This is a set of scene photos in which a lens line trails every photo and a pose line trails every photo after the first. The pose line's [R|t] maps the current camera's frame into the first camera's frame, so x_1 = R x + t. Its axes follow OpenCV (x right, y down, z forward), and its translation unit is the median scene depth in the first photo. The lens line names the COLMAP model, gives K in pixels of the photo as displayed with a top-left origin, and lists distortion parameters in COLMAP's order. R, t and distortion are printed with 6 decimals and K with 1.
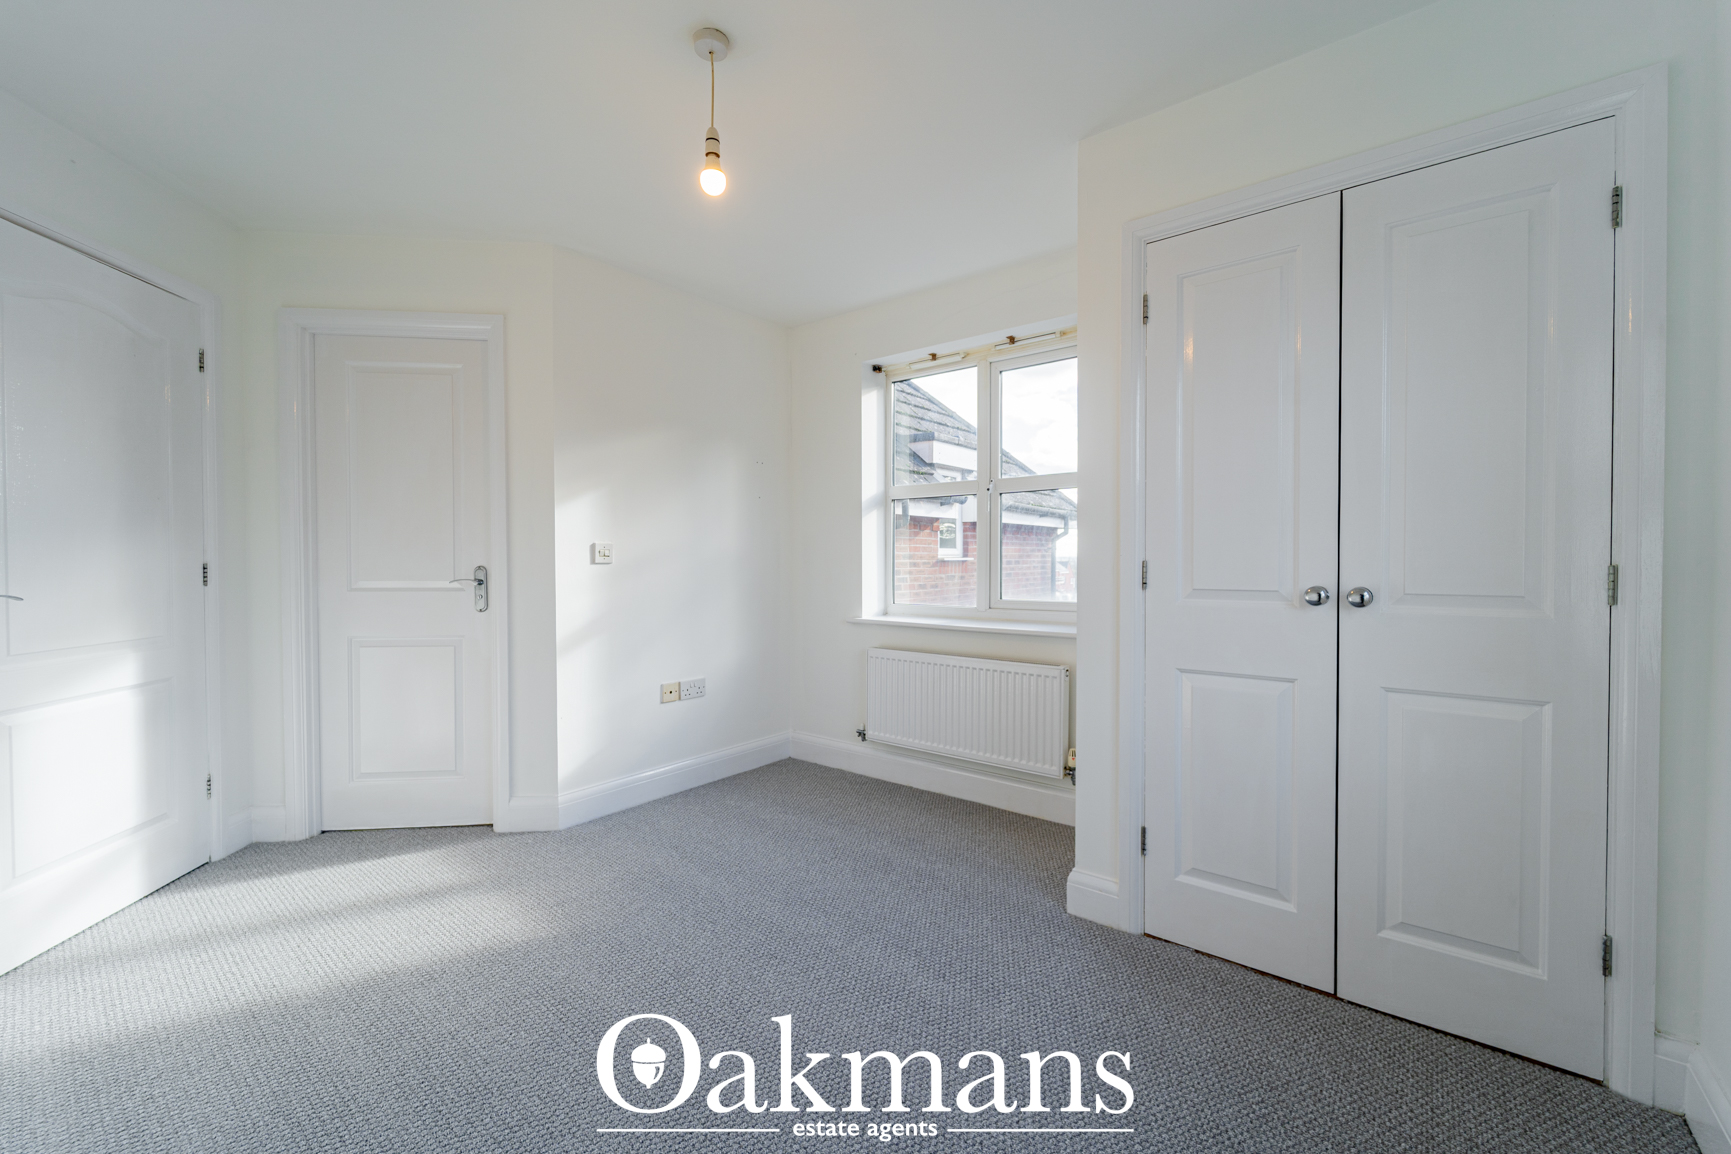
lens RADIAL K [[707.8, 0, 857.5], [0, 707.8, 570.8], [0, 0, 1]] dist [0.002183, -0.000732]
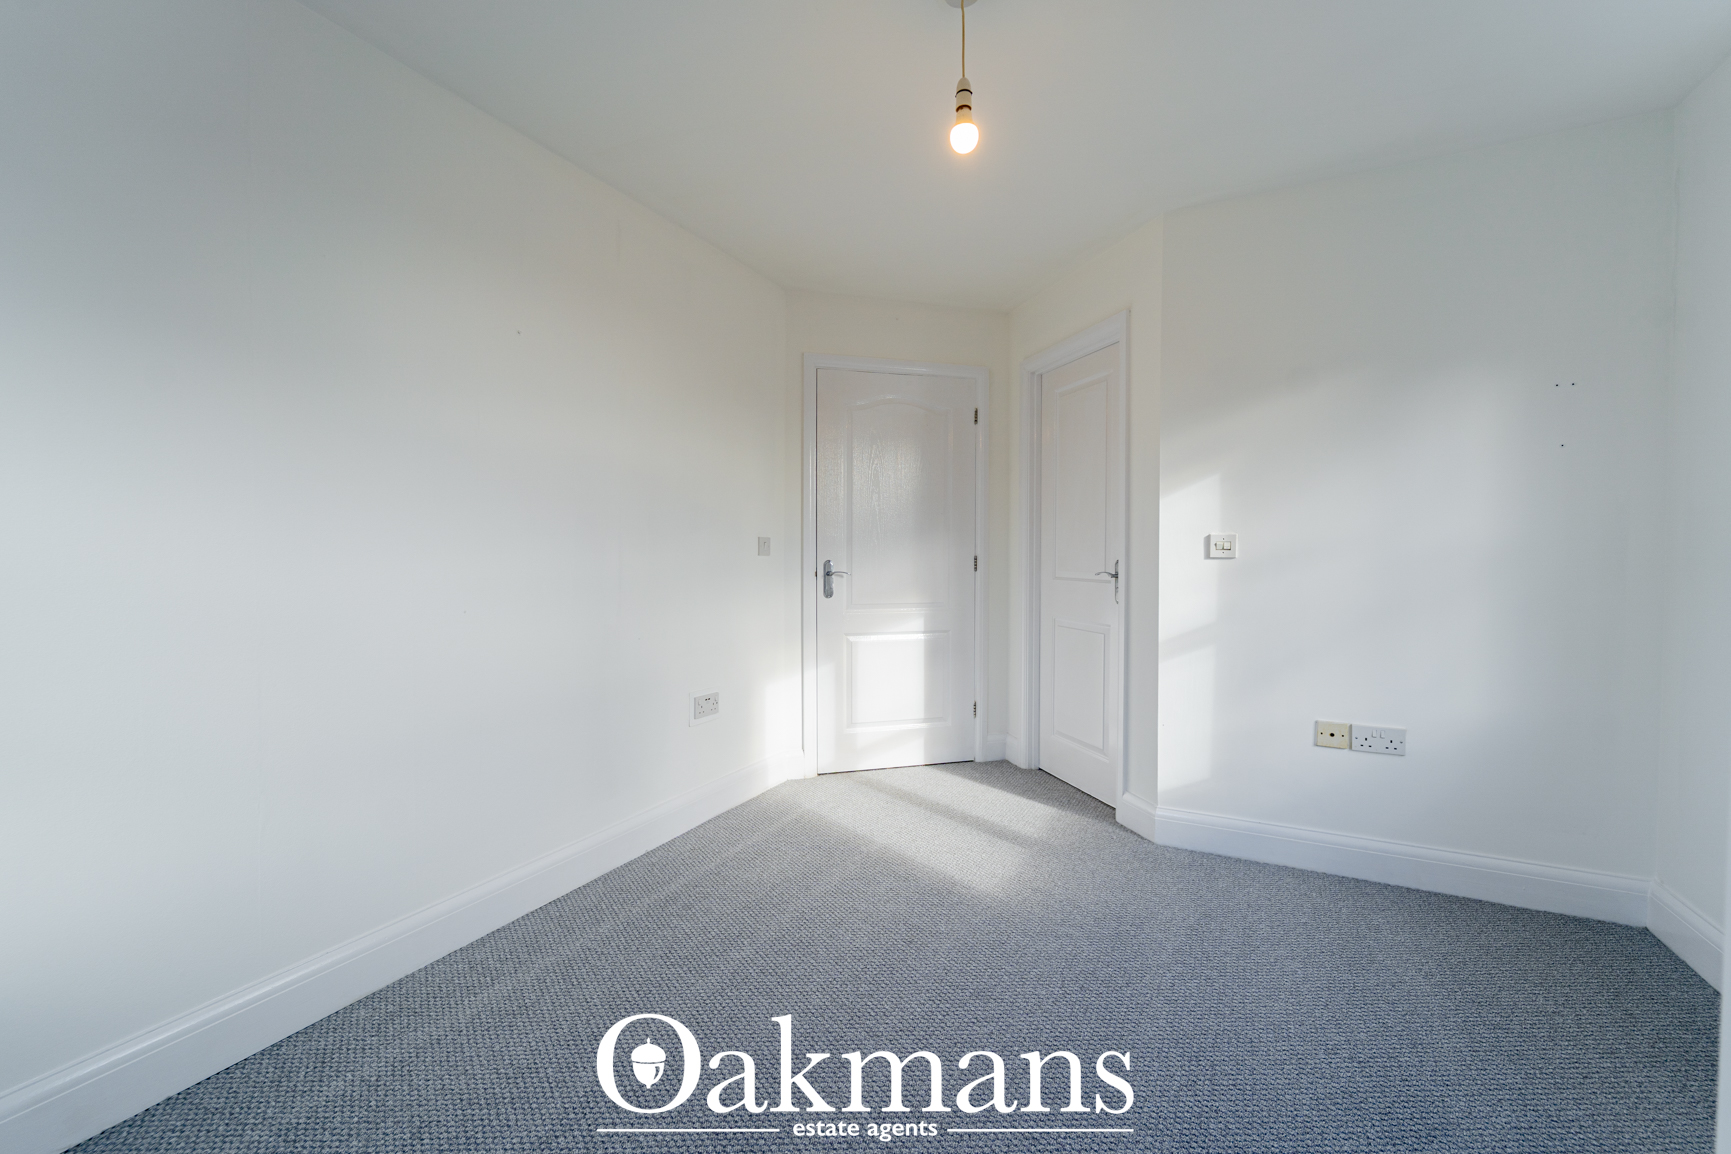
lens RADIAL K [[707.8, 0, 857.5], [0, 707.8, 570.8], [0, 0, 1]] dist [0.002183, -0.000732]
pose [[0.195948, 0.024788, -0.980301, 0.415919], [-0.019106, 0.999587, 0.021456, -0.005510], [0.980428, 0.014526, 0.196341, 0.433651]]
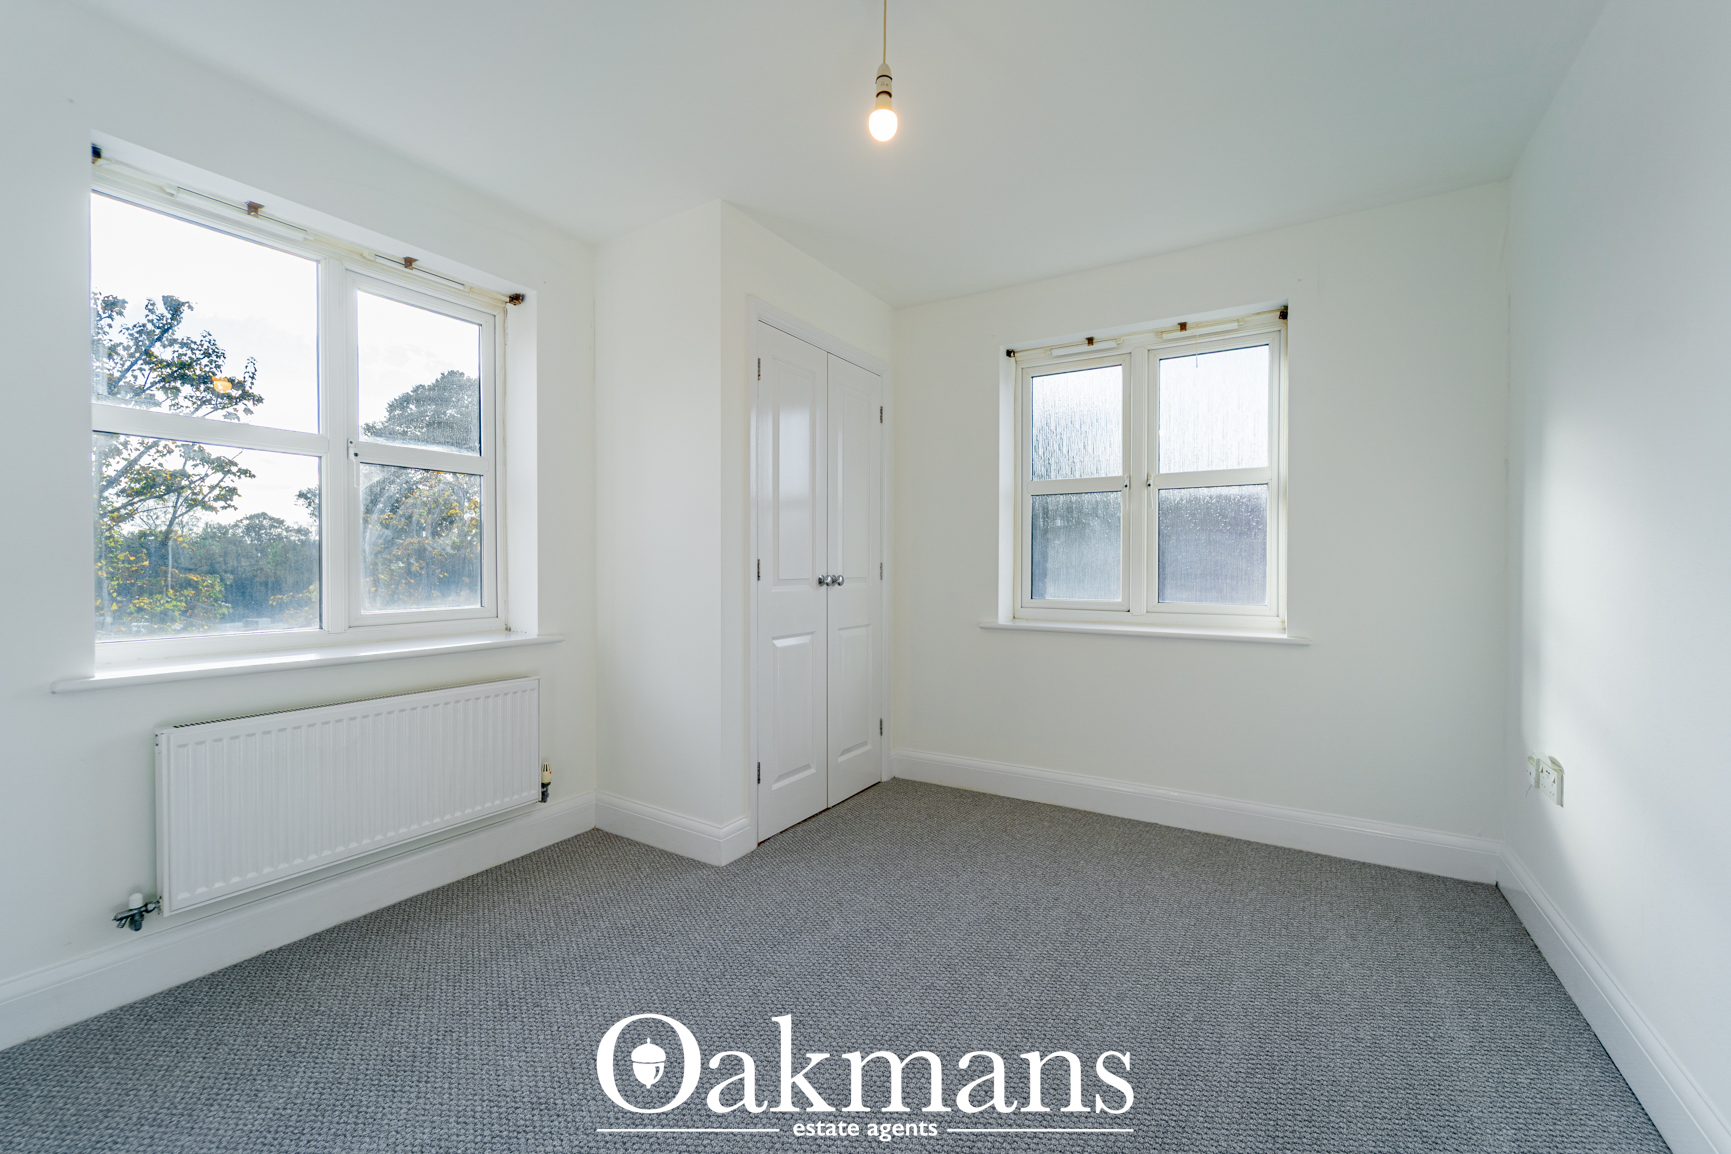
lens RADIAL K [[707.8, 0, 857.5], [0, 707.8, 570.8], [0, 0, 1]] dist [0.002183, -0.000732]
pose [[-0.141207, 0.001219, 0.989979, -0.662774], [0.016651, 0.999861, 0.001144, 0.007594], [-0.989840, 0.016645, -0.141208, 0.723611]]
